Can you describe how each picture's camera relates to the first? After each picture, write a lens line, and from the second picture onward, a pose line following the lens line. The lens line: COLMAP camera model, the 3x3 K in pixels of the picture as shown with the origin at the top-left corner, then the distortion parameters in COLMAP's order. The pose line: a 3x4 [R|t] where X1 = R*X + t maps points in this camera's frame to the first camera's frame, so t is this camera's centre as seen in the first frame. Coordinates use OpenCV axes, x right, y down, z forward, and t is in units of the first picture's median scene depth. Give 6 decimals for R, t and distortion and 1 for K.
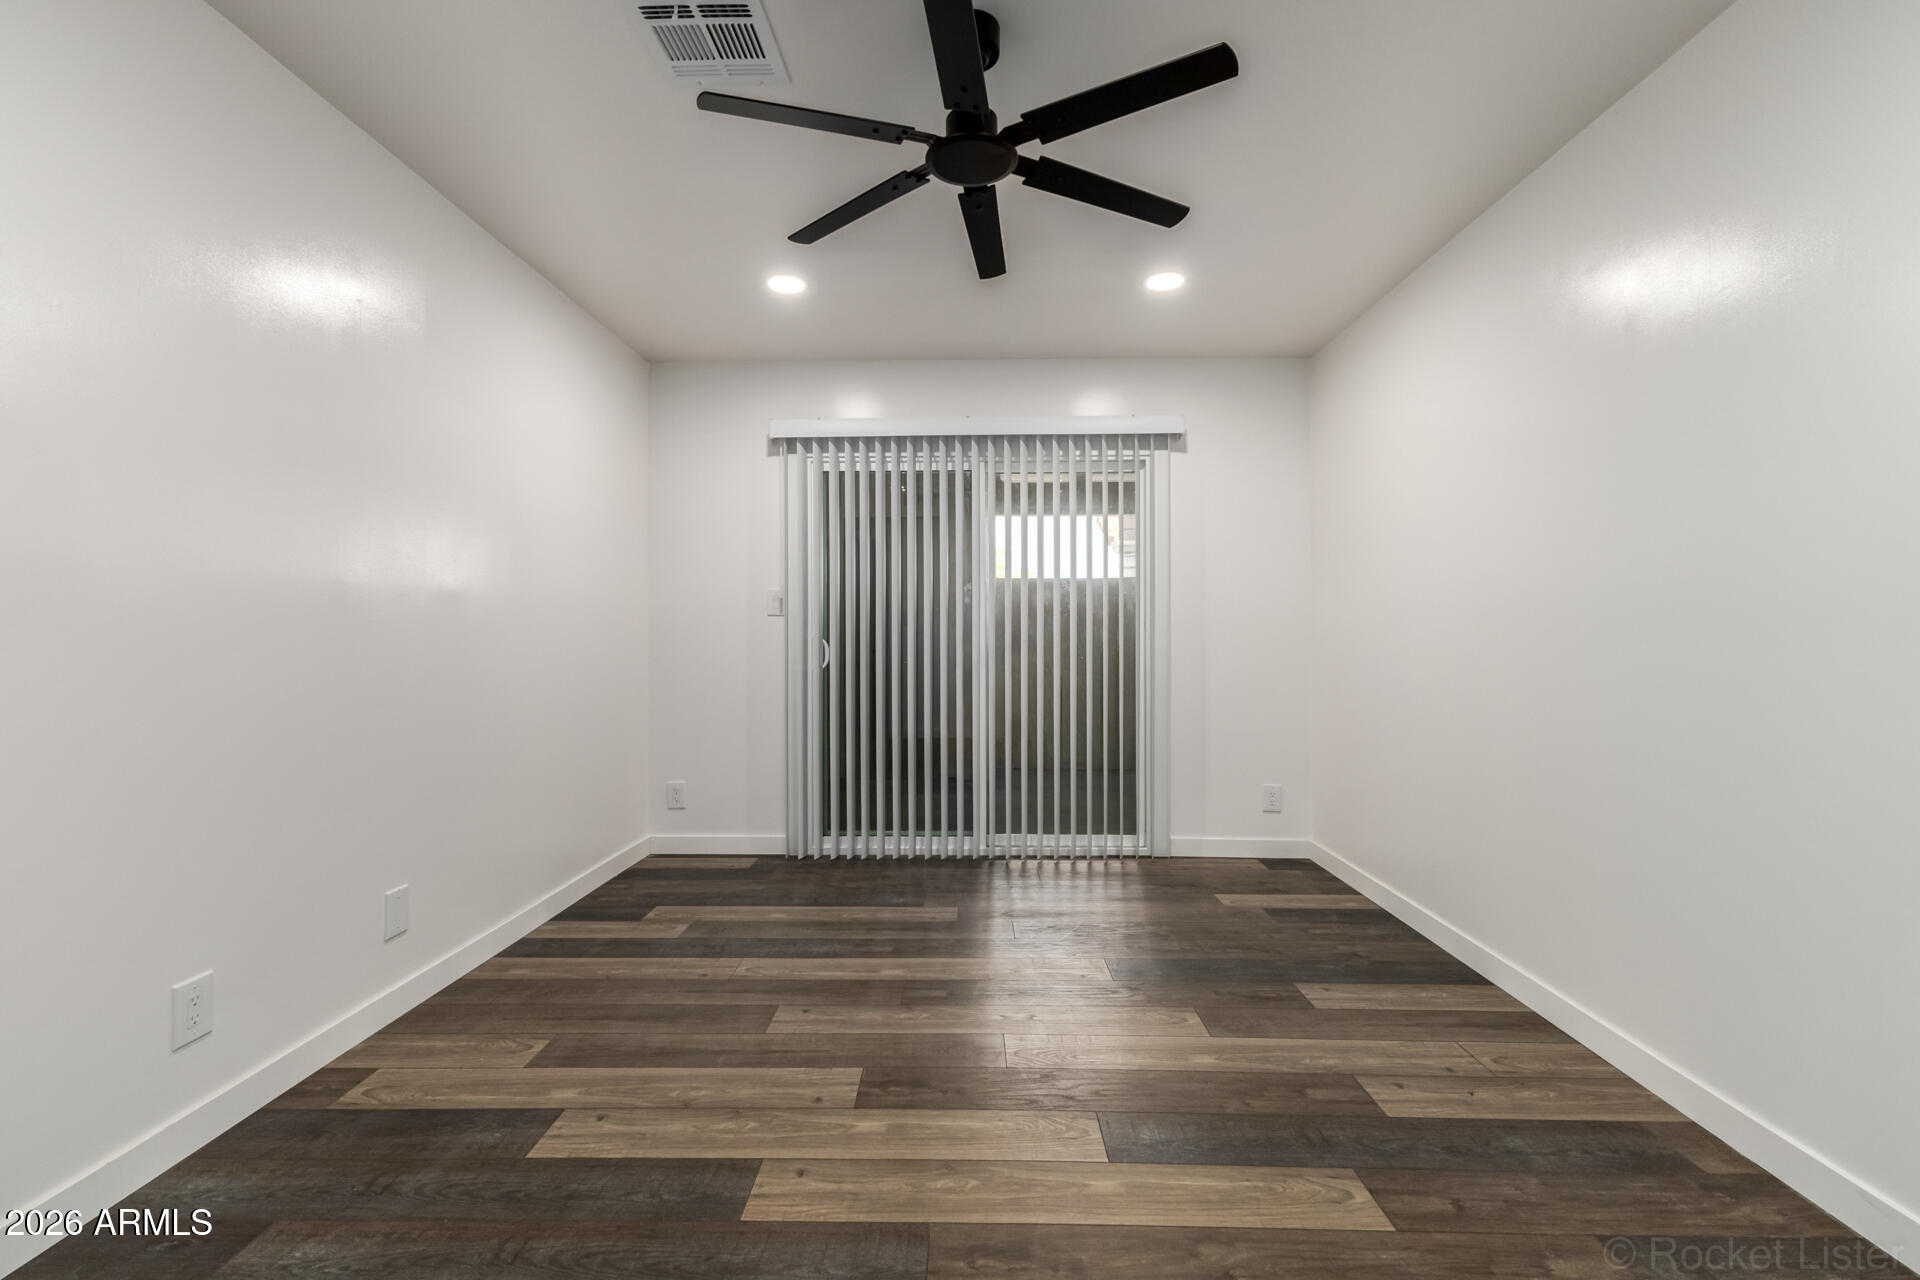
lens RADIAL K [[839.1, 0, 952.3], [0, 839.1, 632.8], [0, 0, 1]] dist [0.009560, -0.001155]
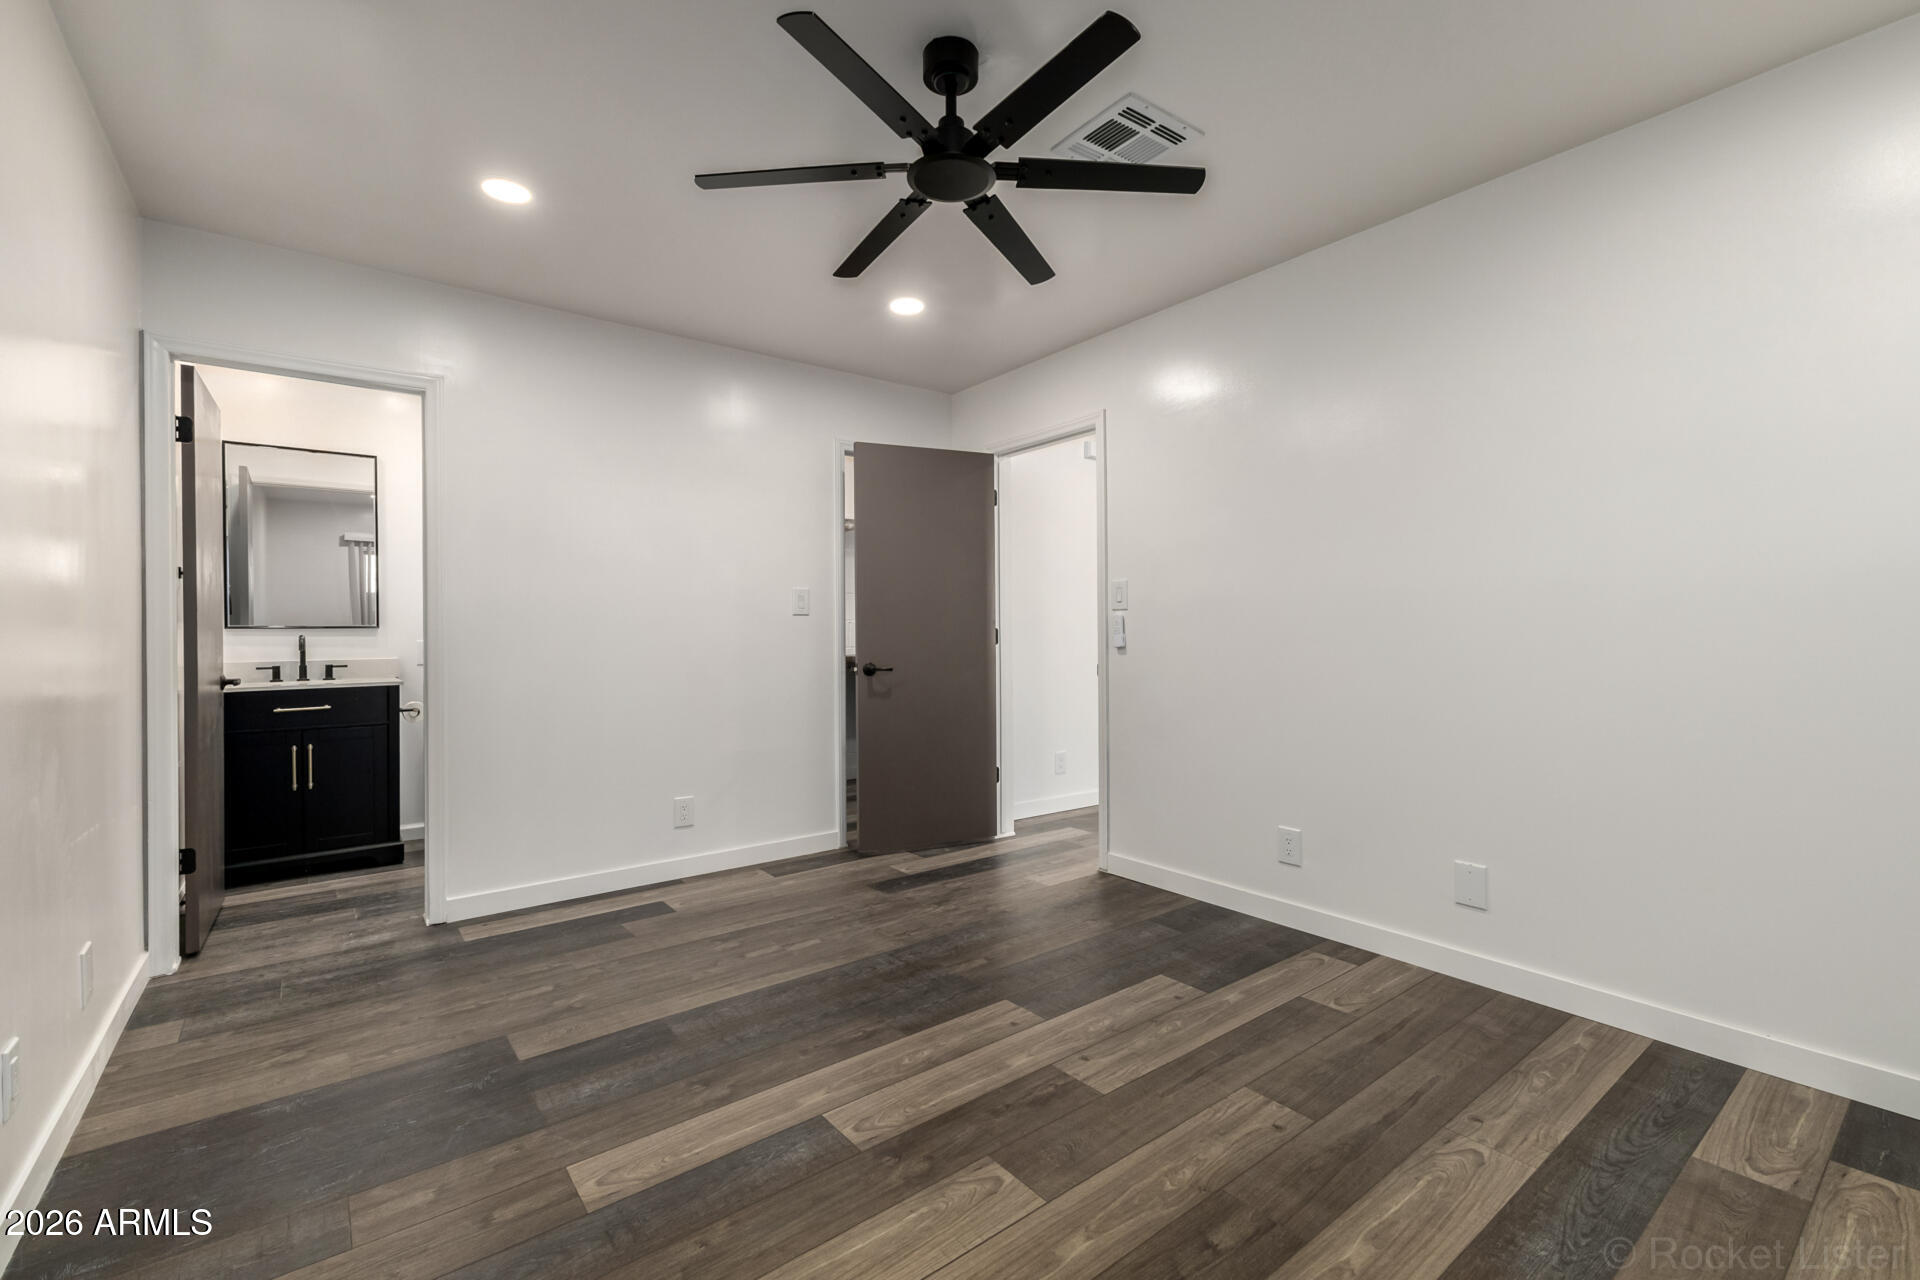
lens RADIAL K [[839.1, 0, 952.3], [0, 839.1, 632.8], [0, 0, 1]] dist [0.009560, -0.001155]
pose [[-0.784585, 0.007088, -0.619981, 0.635211], [0.008366, 0.999965, 0.000845, 0.001729], [0.619965, -0.004524, -0.784617, 1.720609]]
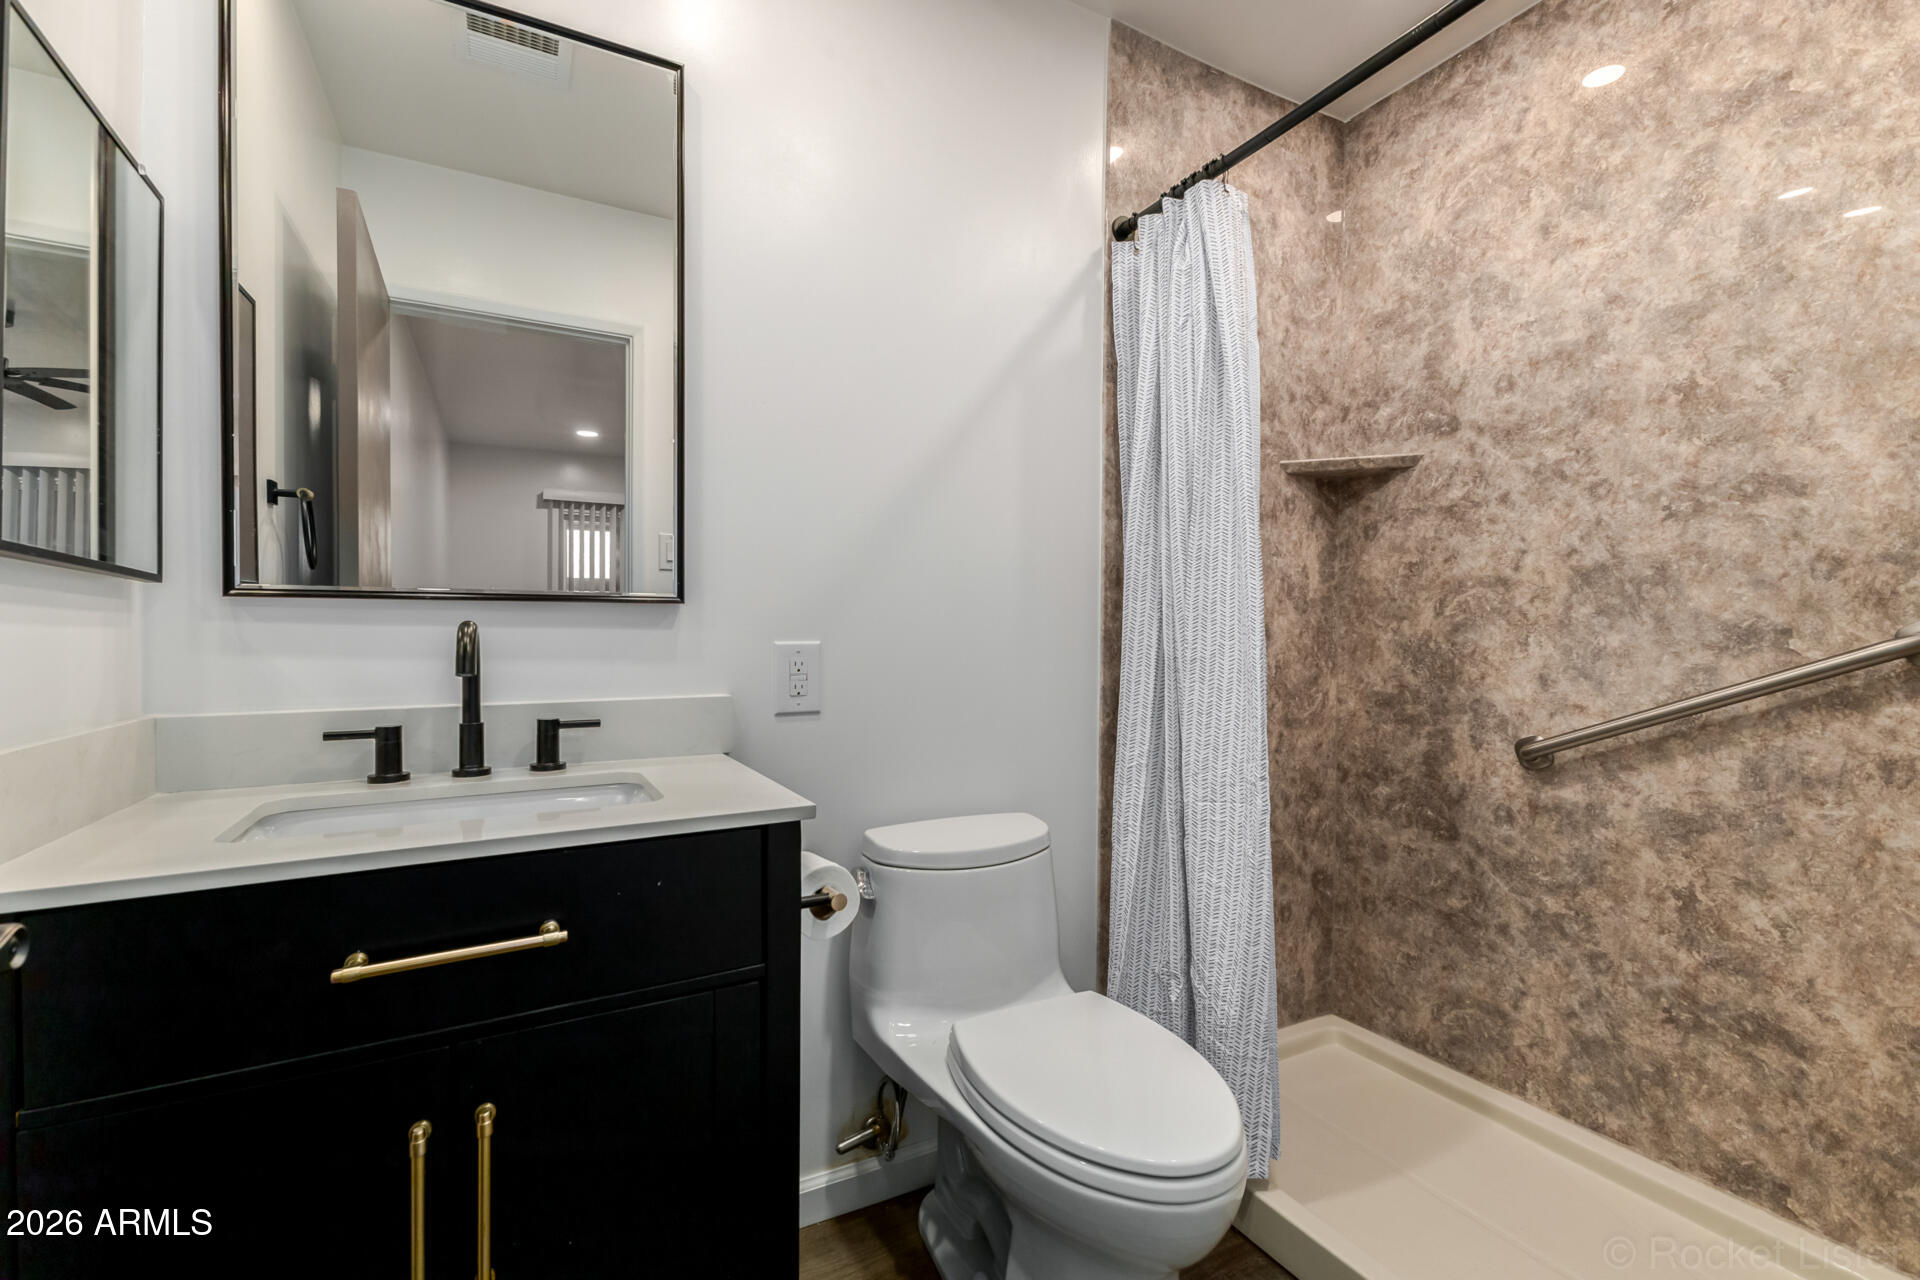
lens RADIAL K [[839.1, 0, 952.3], [0, 839.1, 632.8], [0, 0, 1]] dist [0.009560, -0.001155]
pose [[-0.872616, -0.002669, -0.488400, 0.632244], [-0.003442, 0.999994, 0.000685, 0.001731], [0.488396, 0.002279, -0.872619, 1.574878]]
